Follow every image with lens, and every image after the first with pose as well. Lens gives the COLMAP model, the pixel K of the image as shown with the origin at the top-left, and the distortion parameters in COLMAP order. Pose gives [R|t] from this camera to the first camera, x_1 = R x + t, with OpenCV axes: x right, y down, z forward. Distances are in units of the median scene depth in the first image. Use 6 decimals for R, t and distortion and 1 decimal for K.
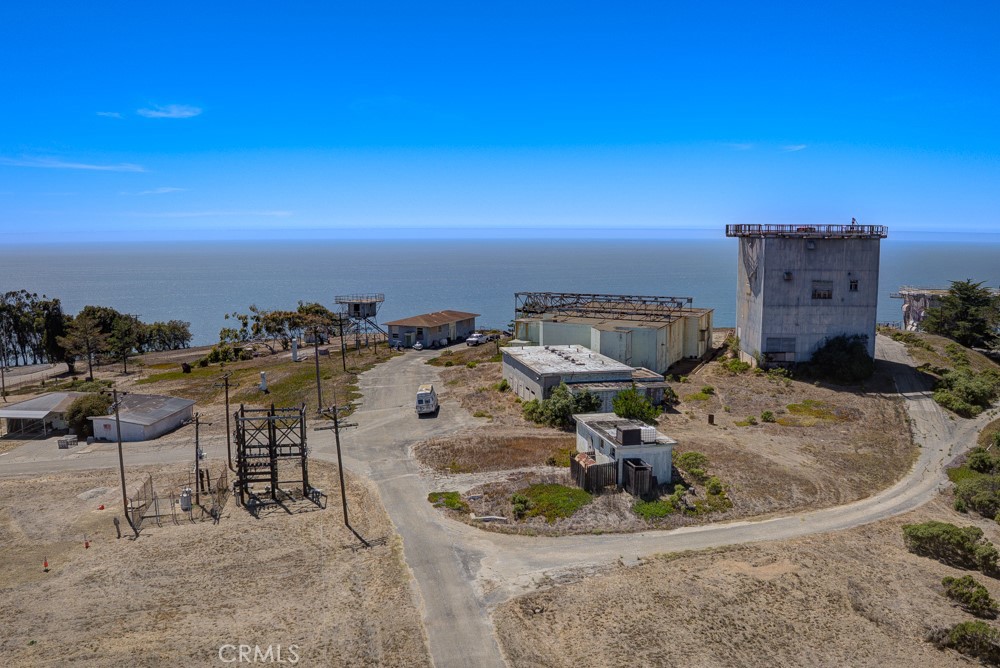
lens RADIAL K [[832.4, 0, 501.6], [0, 832.4, 333.5], [0, 0, 1]] dist [-0.098748, -0.027879]
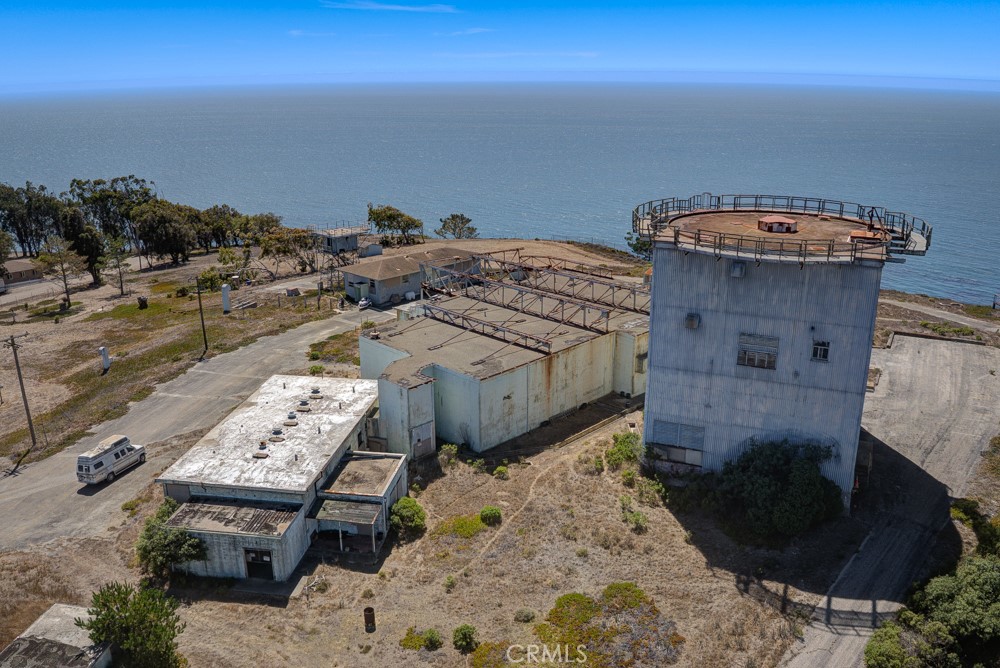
lens RADIAL K [[832.4, 0, 499.6], [0, 832.4, 336.0], [0, 0, 1]] dist [-0.098748, -0.027879]
pose [[0.937507, 0.104586, -0.331878, 0.410361], [-0.041632, 0.980624, 0.191426, -0.159273], [0.345468, -0.165646, 0.923695, 0.444547]]
